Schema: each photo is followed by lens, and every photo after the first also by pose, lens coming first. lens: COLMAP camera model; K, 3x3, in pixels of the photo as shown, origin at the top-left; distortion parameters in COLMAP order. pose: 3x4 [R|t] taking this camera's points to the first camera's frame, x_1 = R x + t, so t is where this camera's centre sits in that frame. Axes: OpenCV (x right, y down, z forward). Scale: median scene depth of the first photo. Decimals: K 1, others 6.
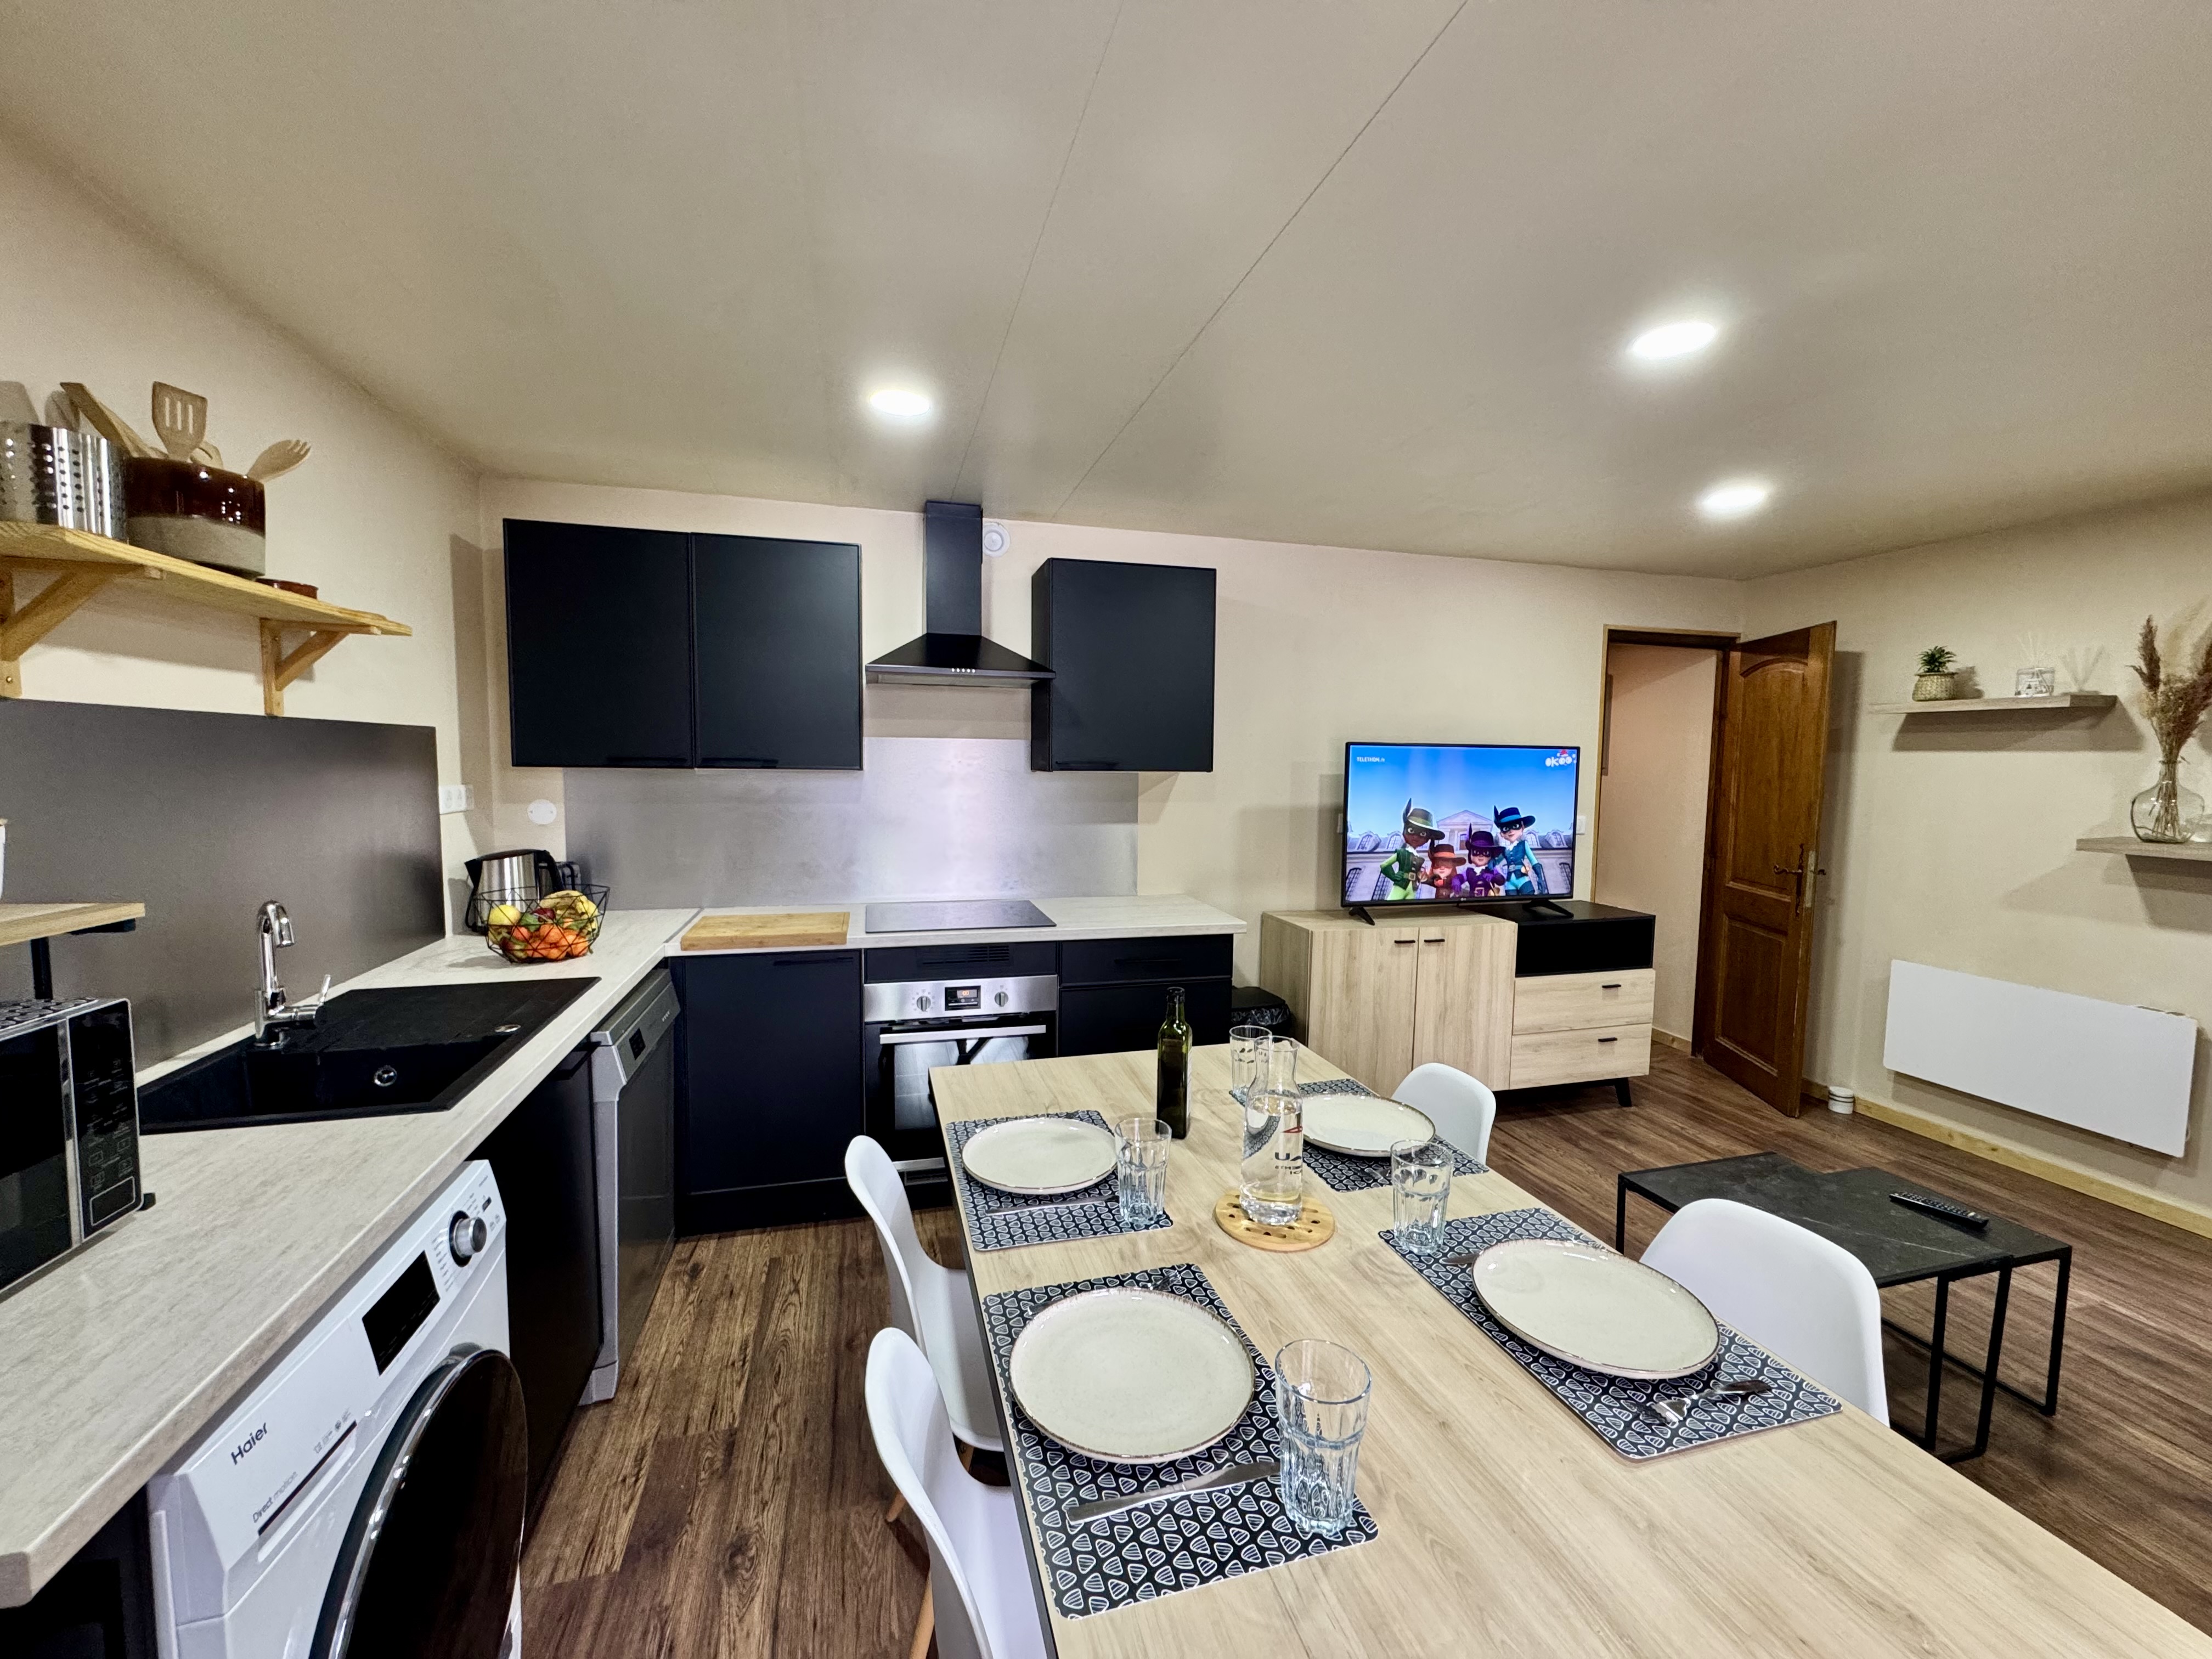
lens RADIAL K [[879.6, 0, 1105.7], [0, 879.6, 830.9], [0, 0, 1]] dist [-0.003353, 0.000634]
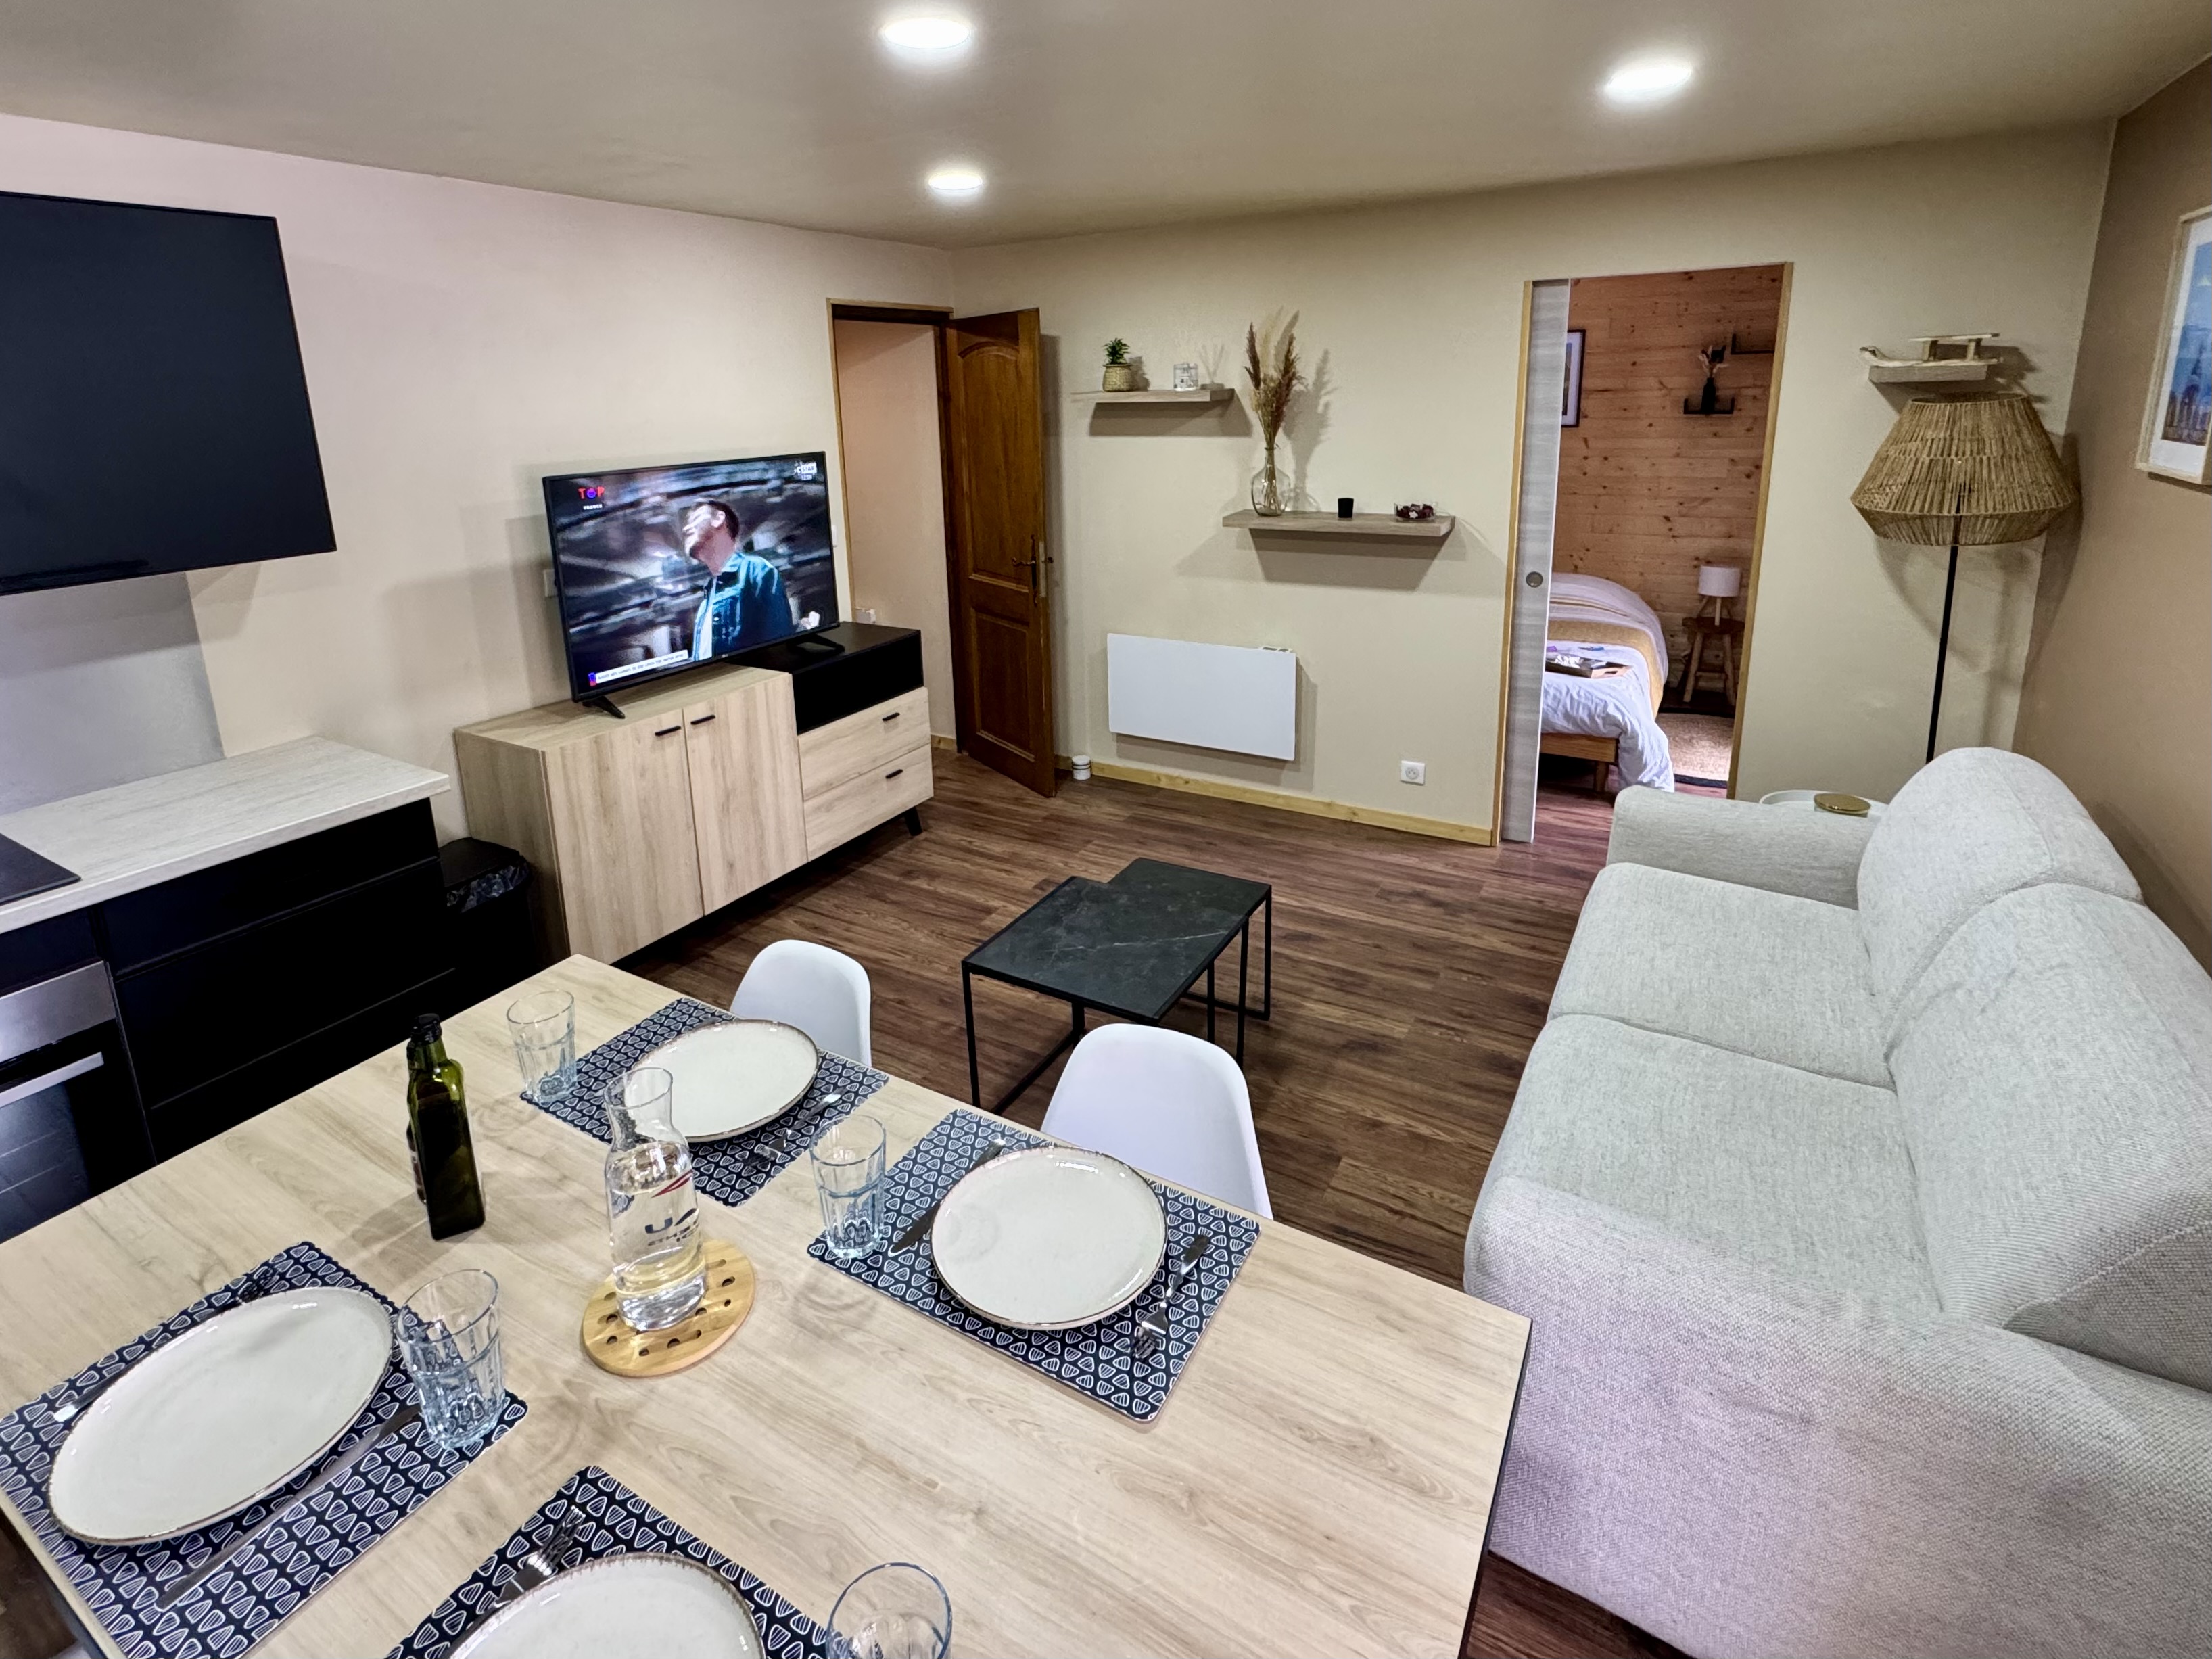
lens RADIAL K [[1087.5, 0, 1062.5], [0, 1087.5, 638.4], [0, 0, 1]] dist [-0.002074, 0.000319]
pose [[0.727465, -0.186141, 0.660414, -0.028540], [0.092628, 0.980330, 0.174279, -0.102332], [-0.679864, -0.065610, 0.730398, 0.078172]]
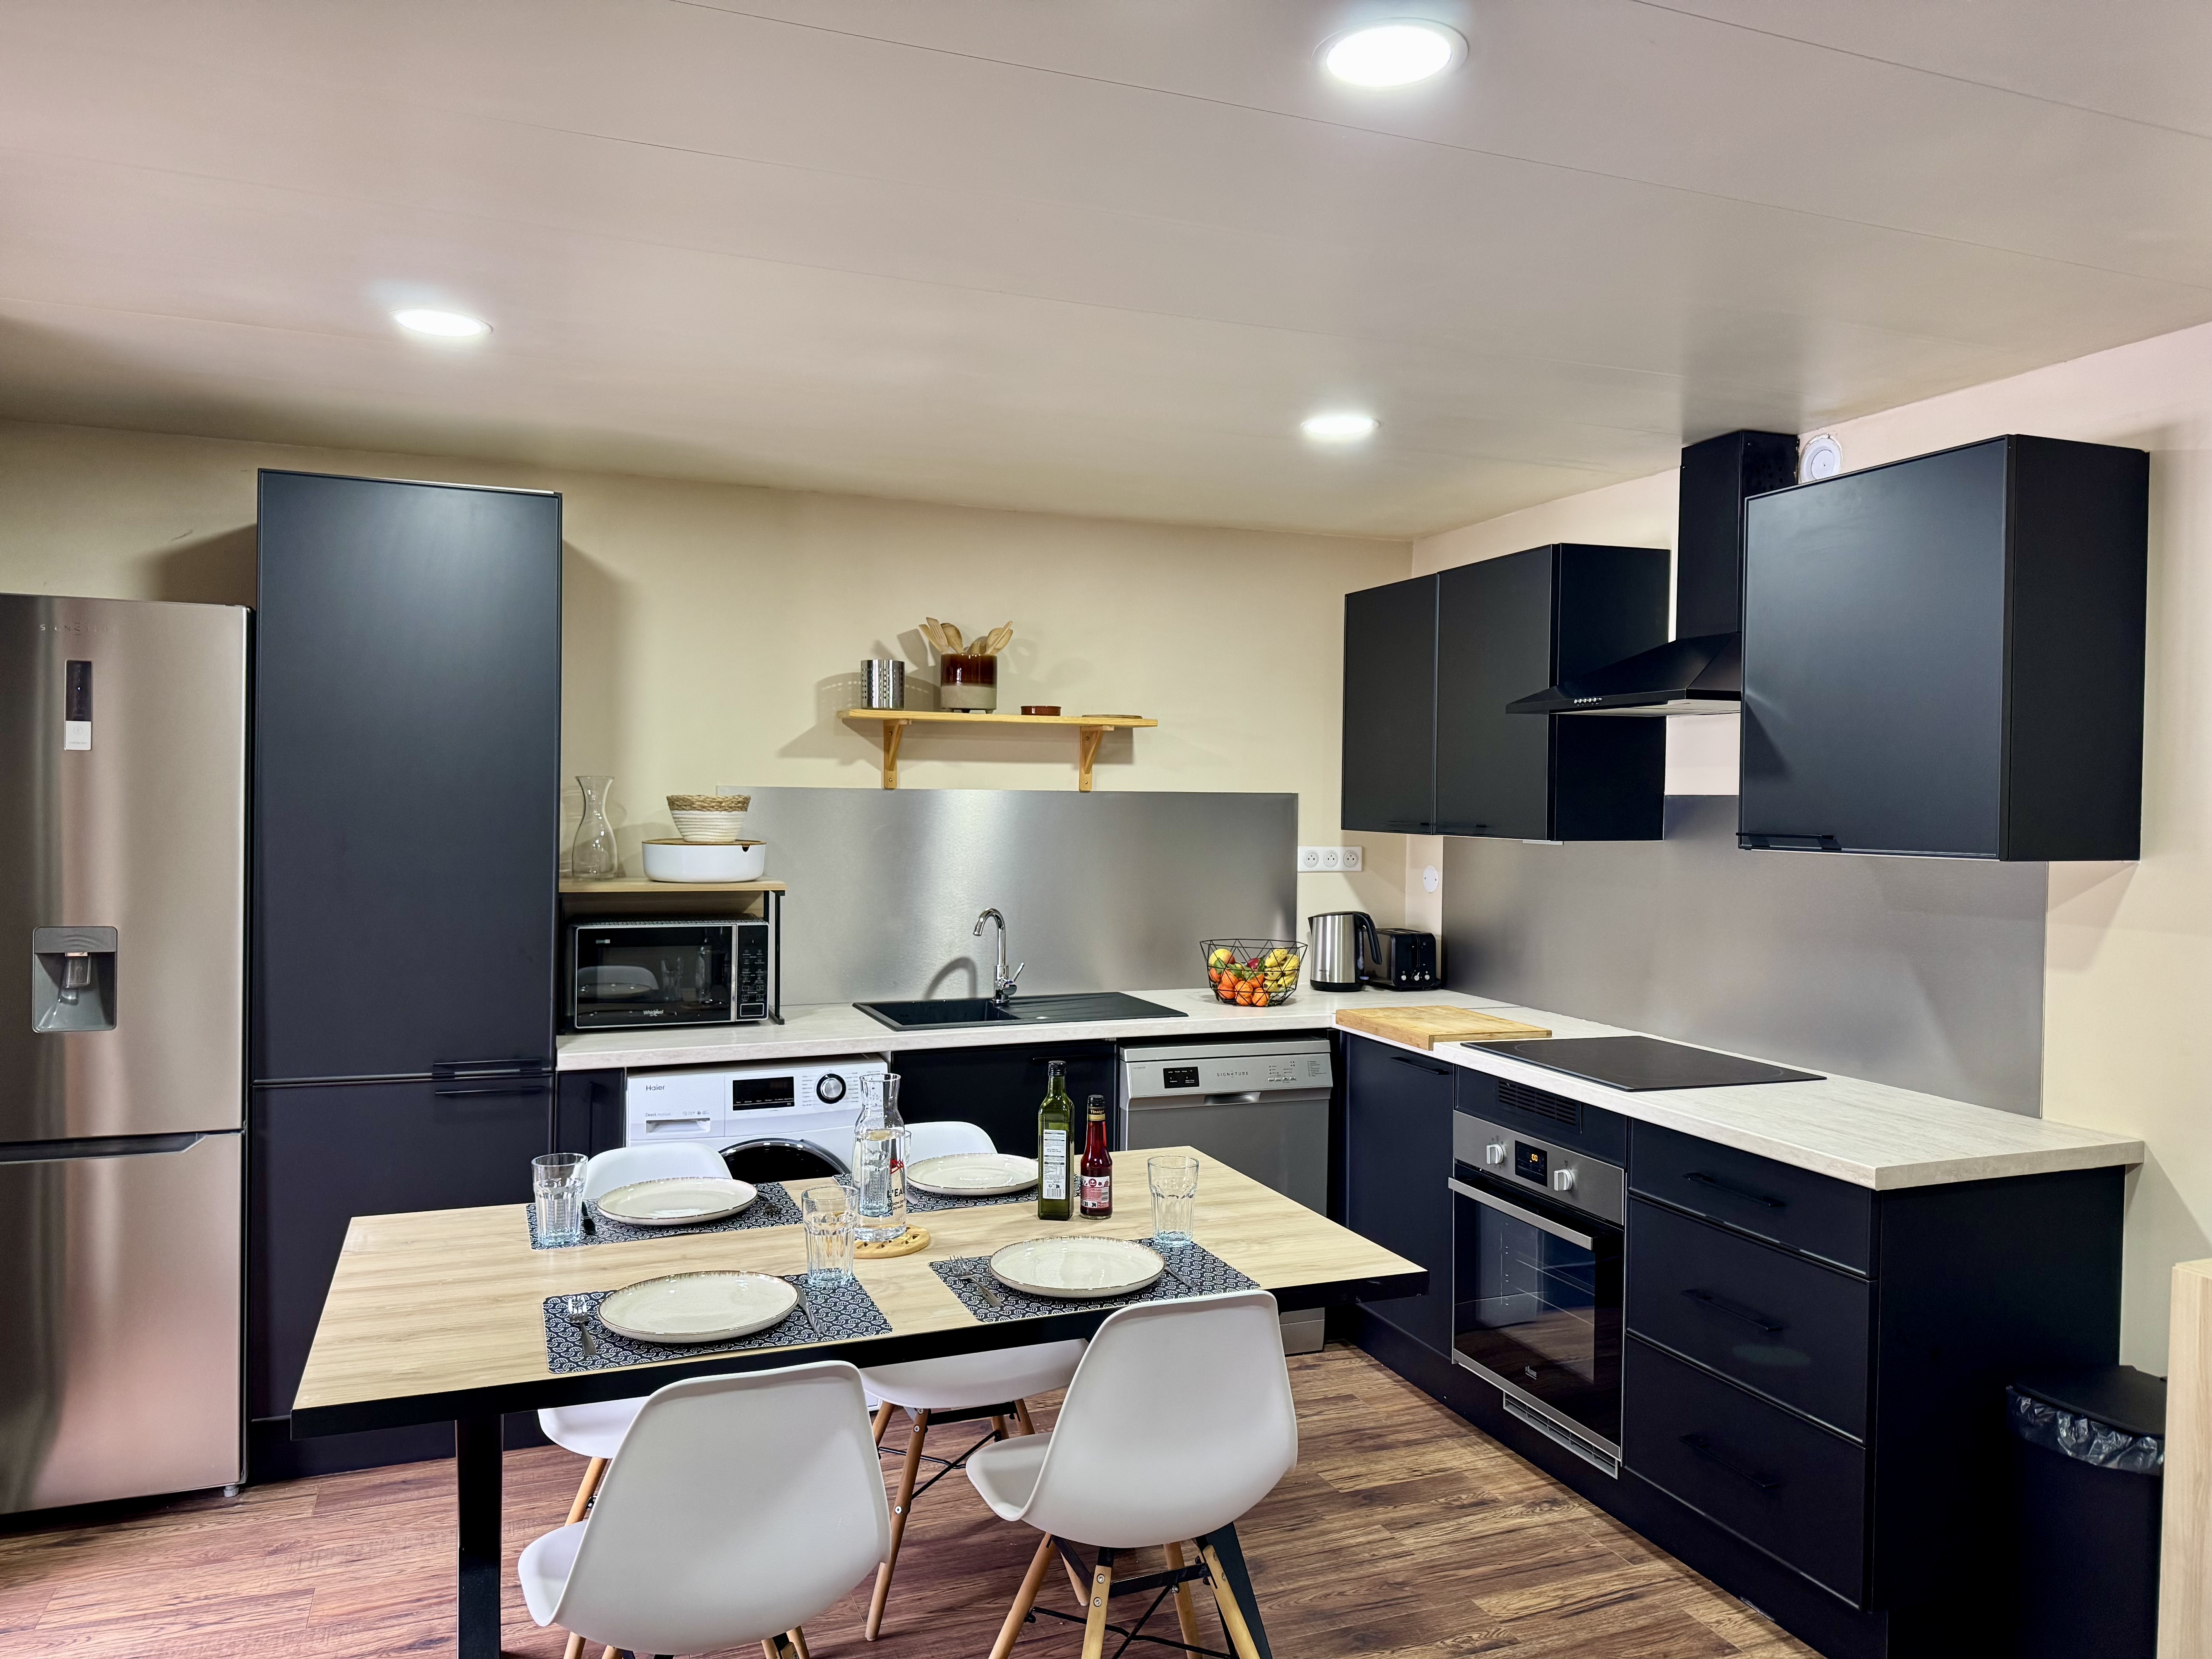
lens RADIAL K [[1523.8, 0, 1098.1], [0, 1523.8, 835.5], [0, 0, 1]] dist [0.060201, -0.091659]
pose [[0.102054, 0.012419, -0.994701, 0.973861], [-0.091328, 0.995816, 0.003063, -0.041863], [0.990578, 0.090531, 0.102761, 0.479746]]
